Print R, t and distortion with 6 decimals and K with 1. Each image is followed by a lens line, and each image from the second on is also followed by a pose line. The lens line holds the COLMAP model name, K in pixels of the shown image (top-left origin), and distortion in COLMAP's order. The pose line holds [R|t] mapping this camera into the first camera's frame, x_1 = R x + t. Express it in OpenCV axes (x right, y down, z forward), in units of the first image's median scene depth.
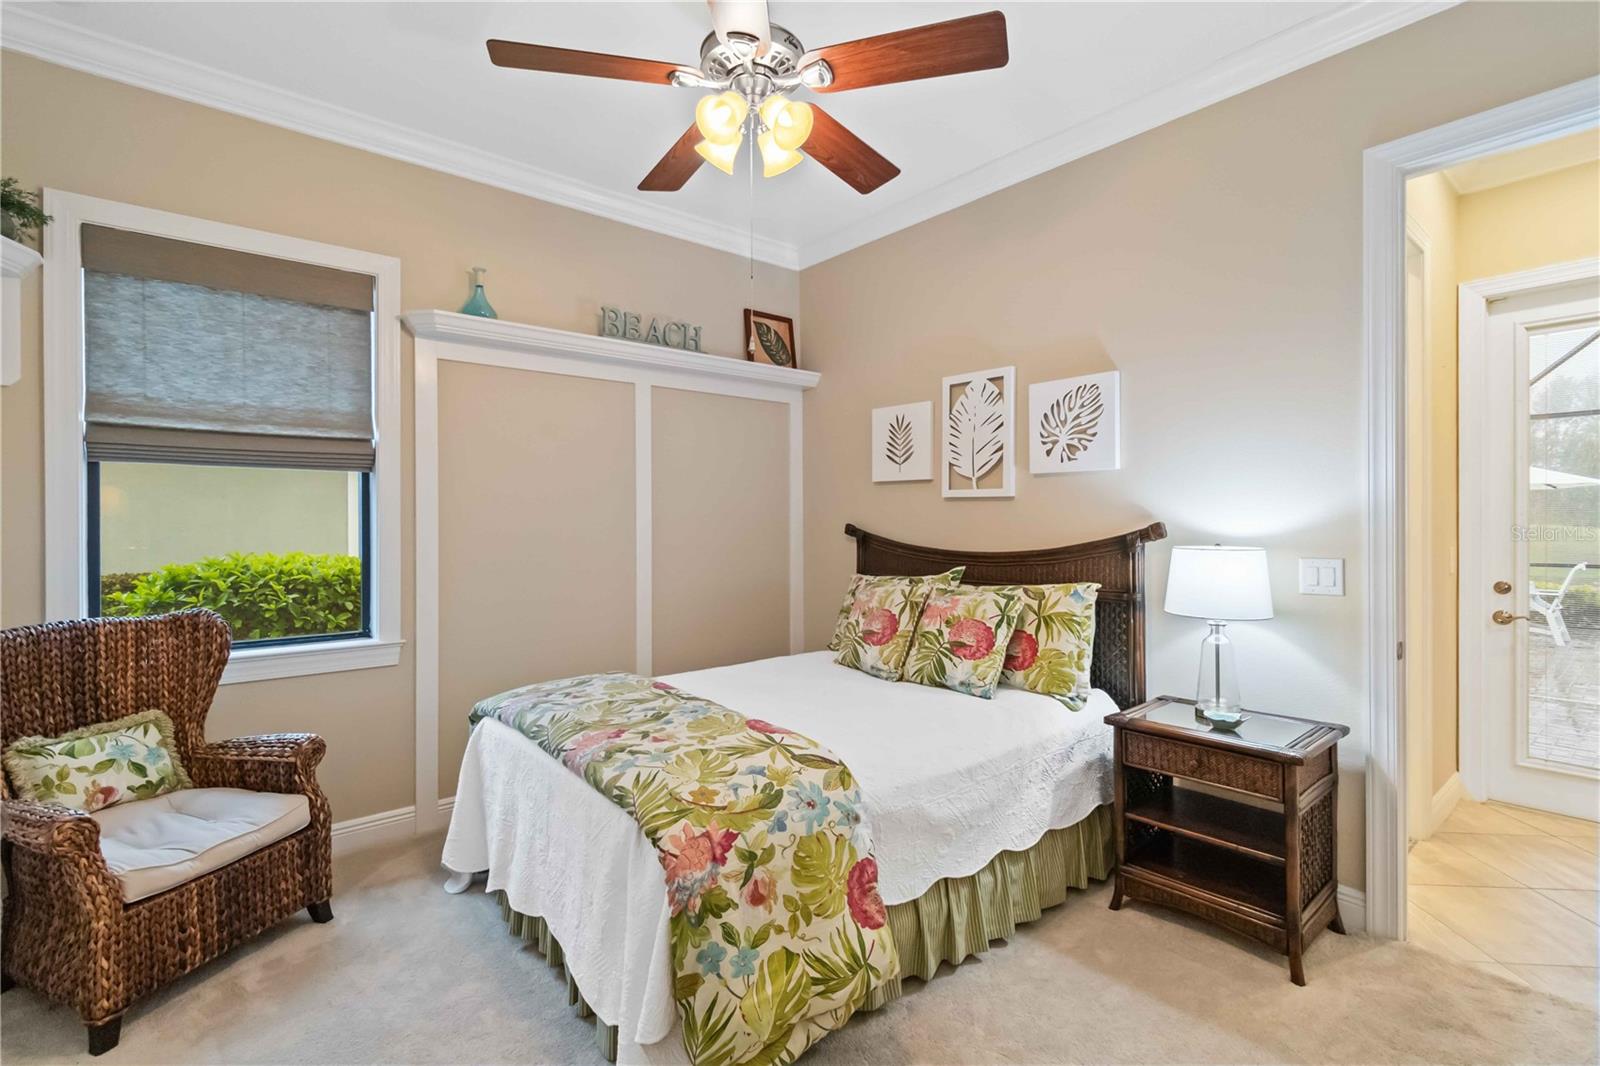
lens RADIAL K [[744.6, 0, 791.1], [0, 744.6, 531.2], [0, 0, 1]] dist [-0.000908, 0.001171]
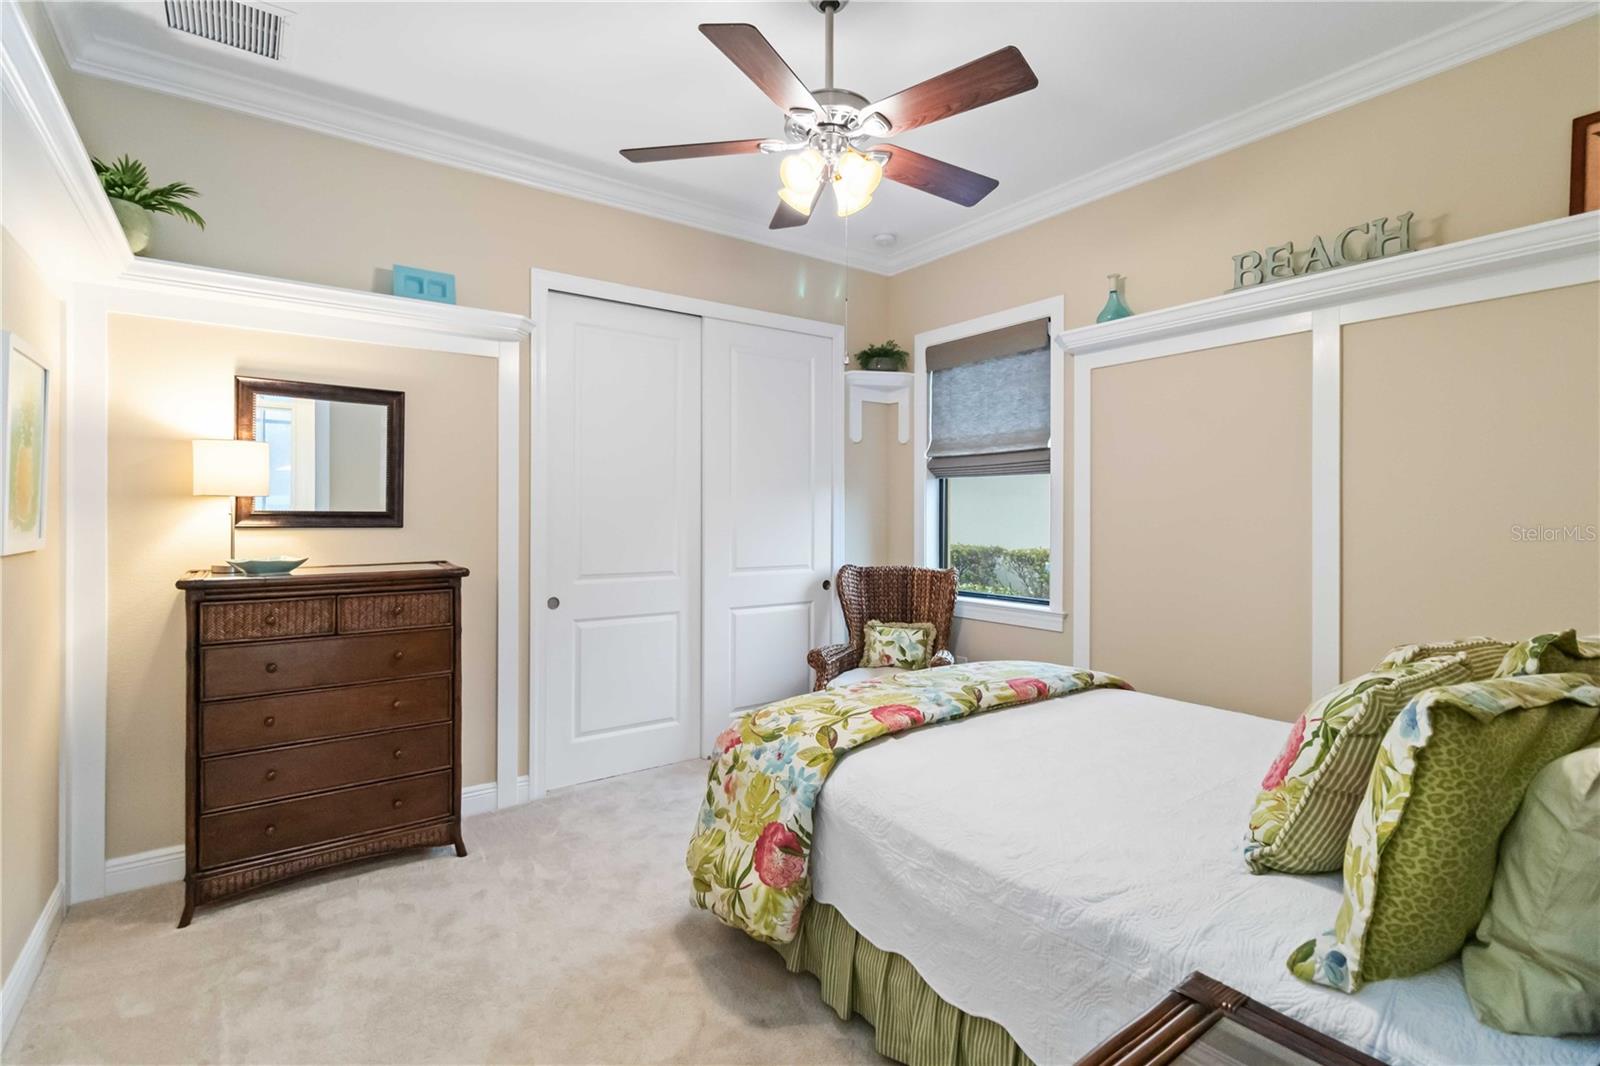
lens RADIAL K [[744.6, 0, 791.2], [0, 744.6, 518.0], [0, 0, 1]] dist [-0.000908, 0.001171]
pose [[-0.071903, 0.008903, -0.997372, 0.911207], [-0.009716, 0.999906, 0.009626, -0.015992], [0.997364, 0.010383, -0.071810, 0.836058]]
